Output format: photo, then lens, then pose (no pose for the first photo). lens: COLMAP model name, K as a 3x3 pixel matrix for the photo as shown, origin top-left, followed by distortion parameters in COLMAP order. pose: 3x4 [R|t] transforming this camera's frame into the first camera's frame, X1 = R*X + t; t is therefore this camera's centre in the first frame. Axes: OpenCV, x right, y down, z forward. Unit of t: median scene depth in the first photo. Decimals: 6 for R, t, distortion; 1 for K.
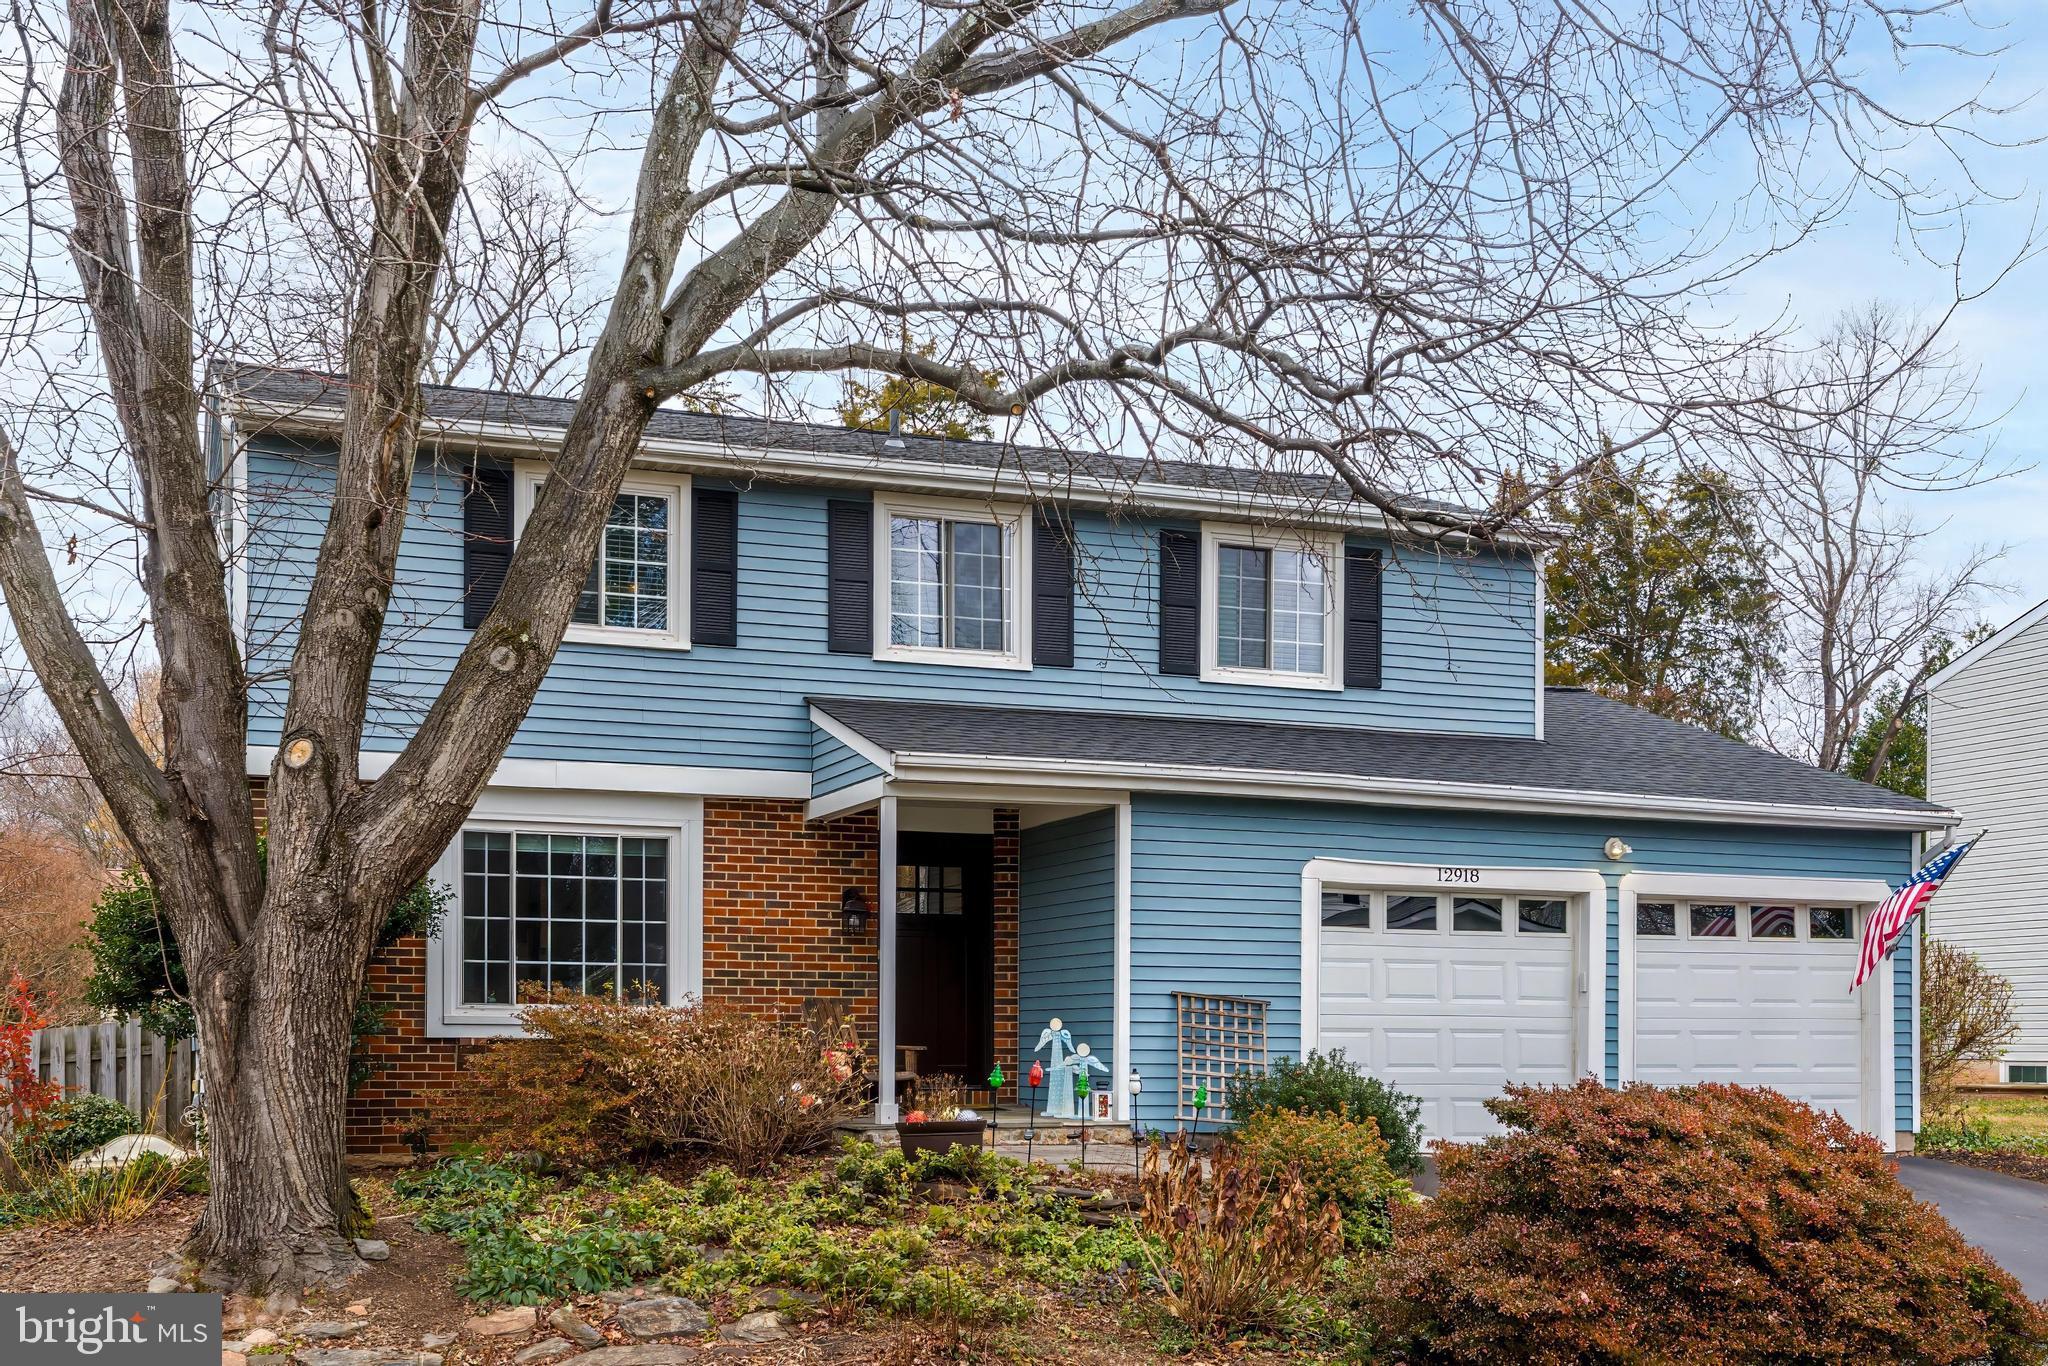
lens RADIAL K [[2141.1, 0, 1024.0], [0, 2141.1, 683.0], [0, 0, 1]] dist [0.046422, -0.003908]
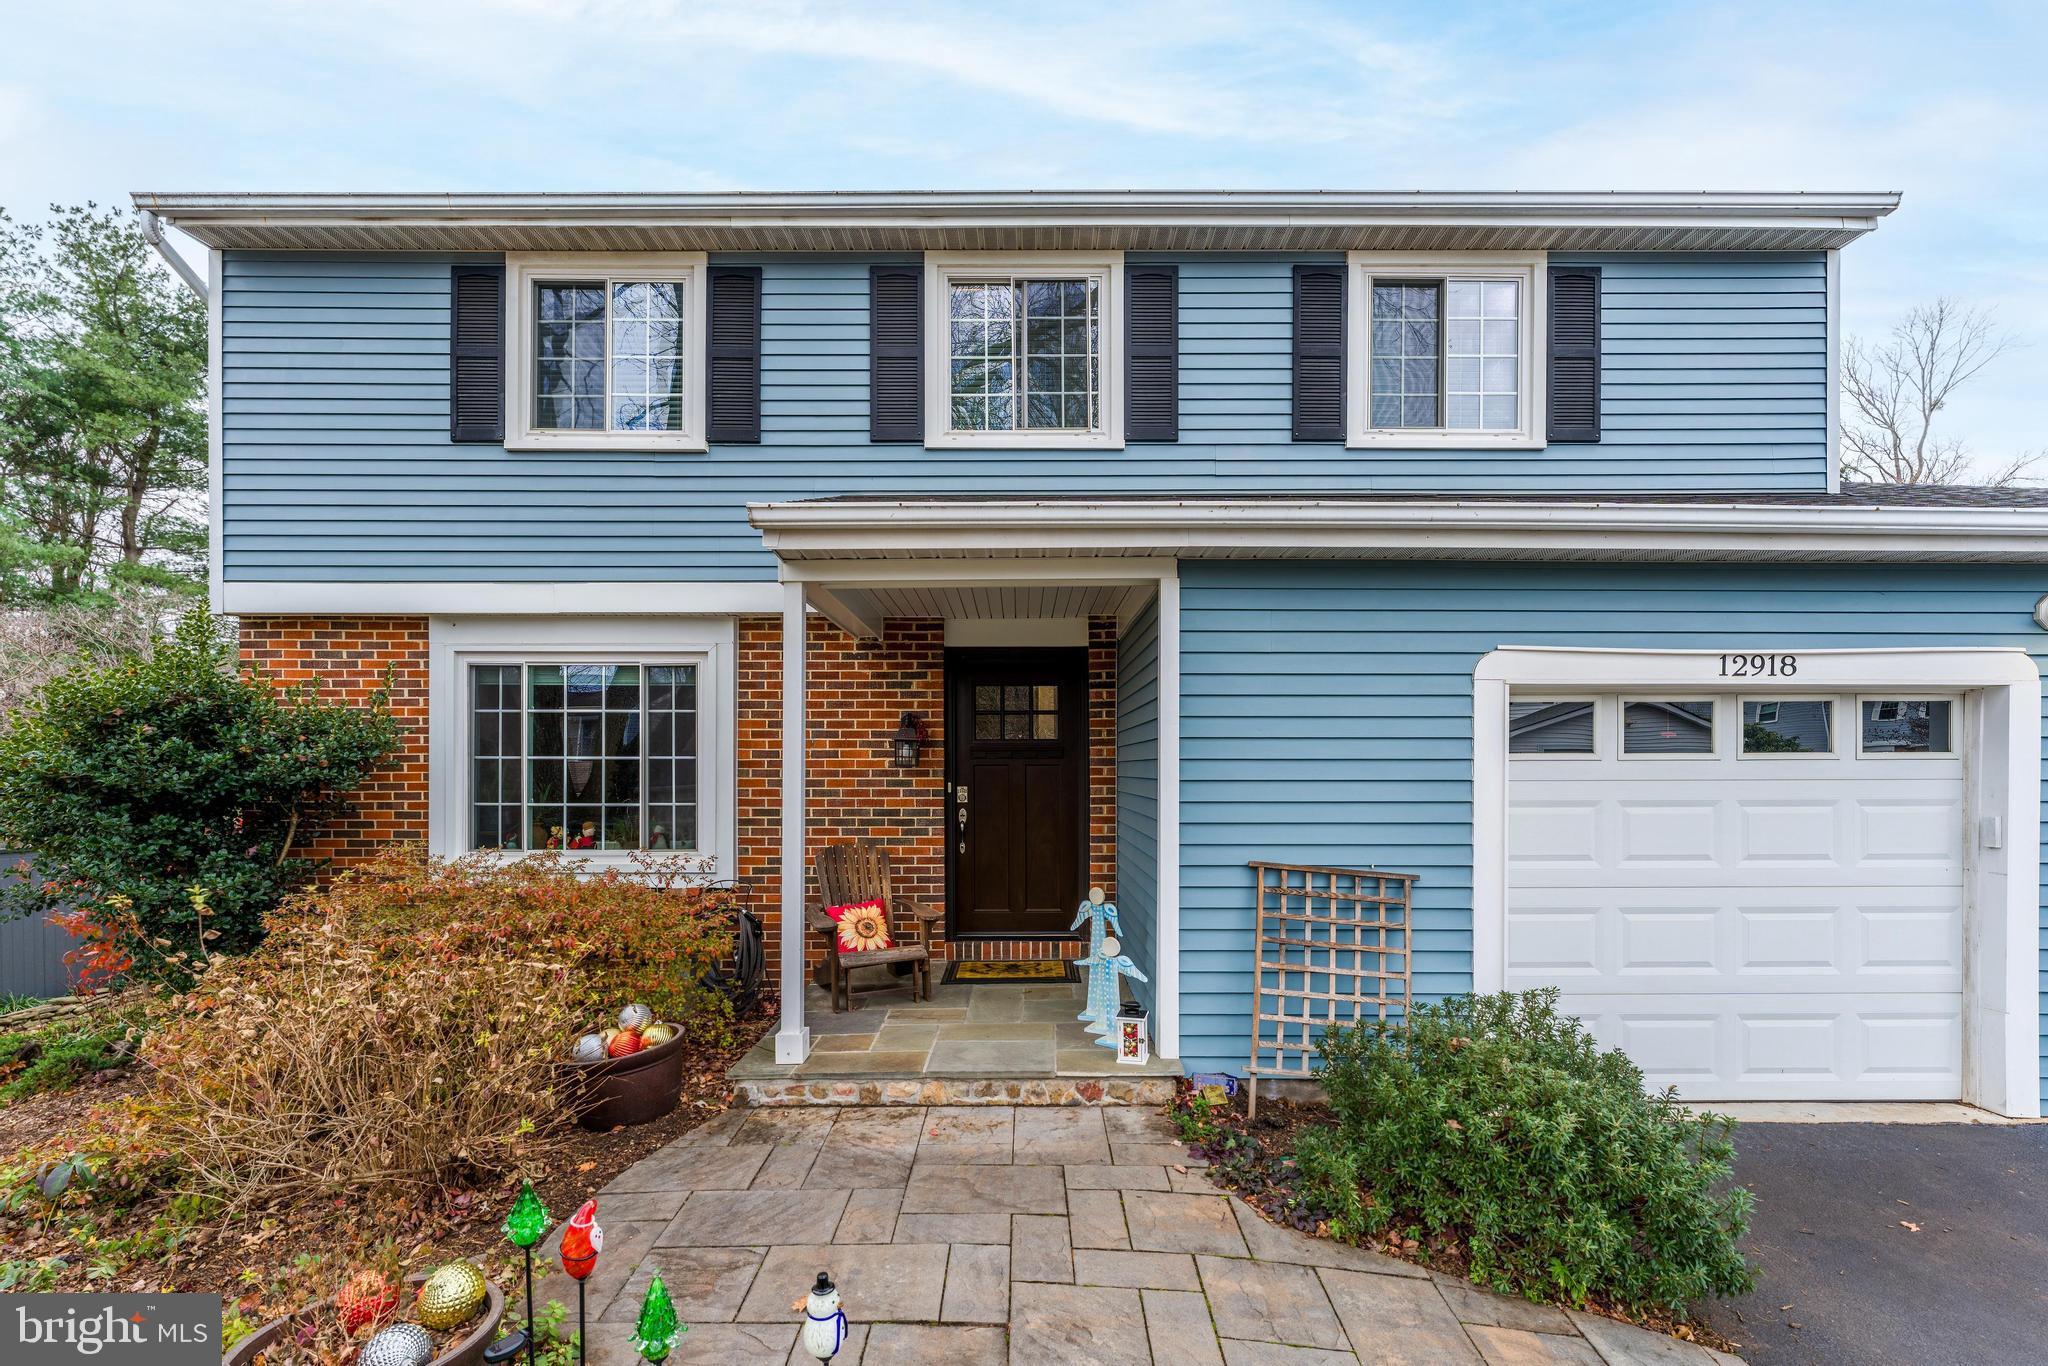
lens RADIAL K [[923.7, 0, 1029.0], [0, 923.7, 726.5], [0, 0, 1]] dist [0.001809, 0.000018]
pose [[0.935205, -0.022384, -0.353397, 0.099557], [0.064113, 0.992209, 0.106819, 0.064814], [0.348253, -0.122555, 0.929355, 0.675844]]
